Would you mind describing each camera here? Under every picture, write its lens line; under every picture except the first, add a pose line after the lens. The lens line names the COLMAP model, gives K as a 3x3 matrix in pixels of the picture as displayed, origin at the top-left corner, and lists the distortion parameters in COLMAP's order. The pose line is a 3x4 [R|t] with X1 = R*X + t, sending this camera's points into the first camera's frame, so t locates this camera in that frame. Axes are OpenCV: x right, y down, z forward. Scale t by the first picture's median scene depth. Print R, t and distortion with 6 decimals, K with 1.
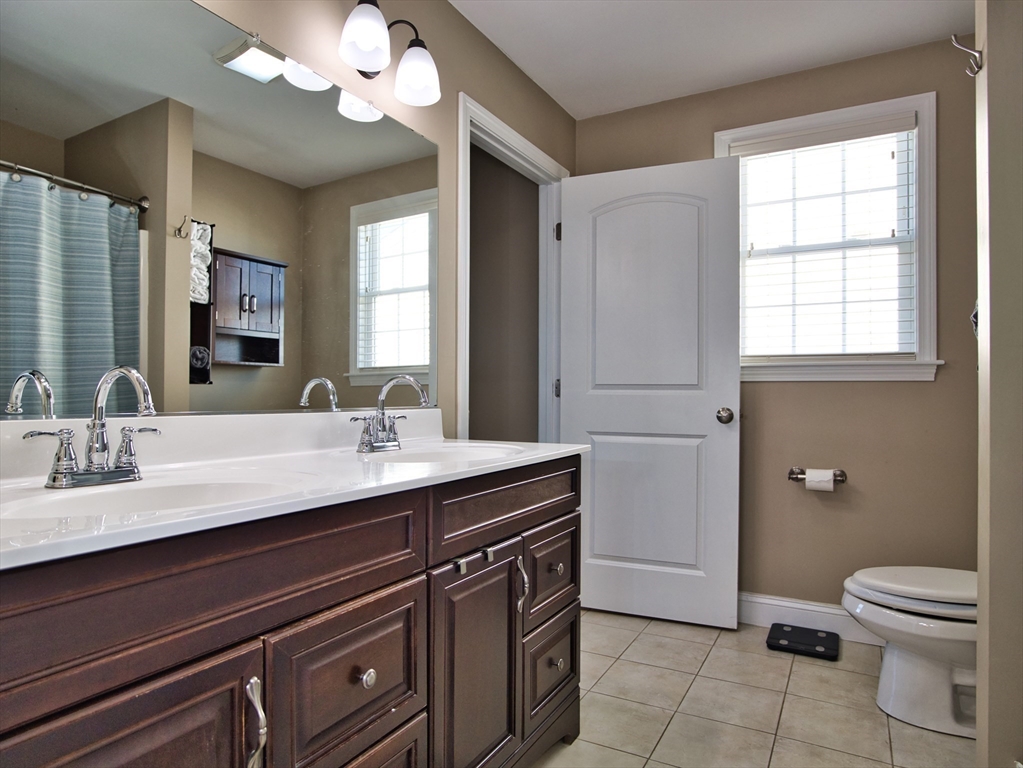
lens RADIAL K [[618.0, 0, 498.2], [0, 618.0, 390.4], [0, 0, 1]] dist [-0.047117, 0.021447]
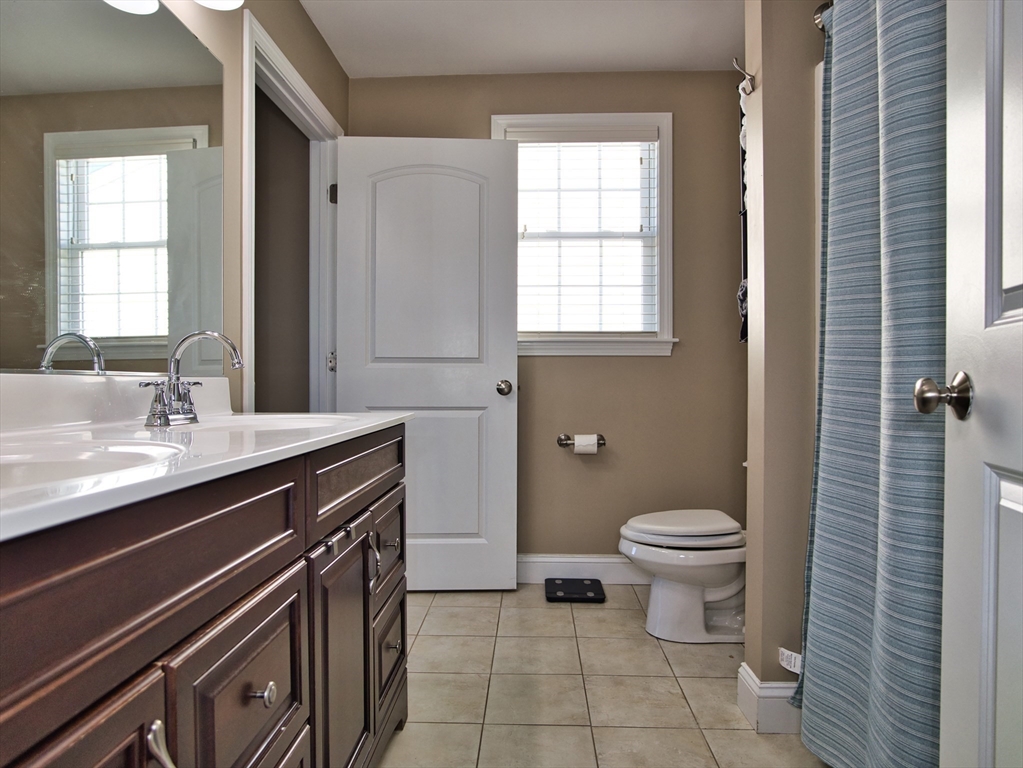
lens RADIAL K [[618.0, 0, 509.4], [0, 618.0, 386.1], [0, 0, 1]] dist [-0.047117, 0.021447]
pose [[0.890582, -0.008719, 0.454740, -0.107506], [0.002107, 0.999885, 0.015044, 0.023867], [-0.454818, -0.012440, 0.890497, 0.062618]]
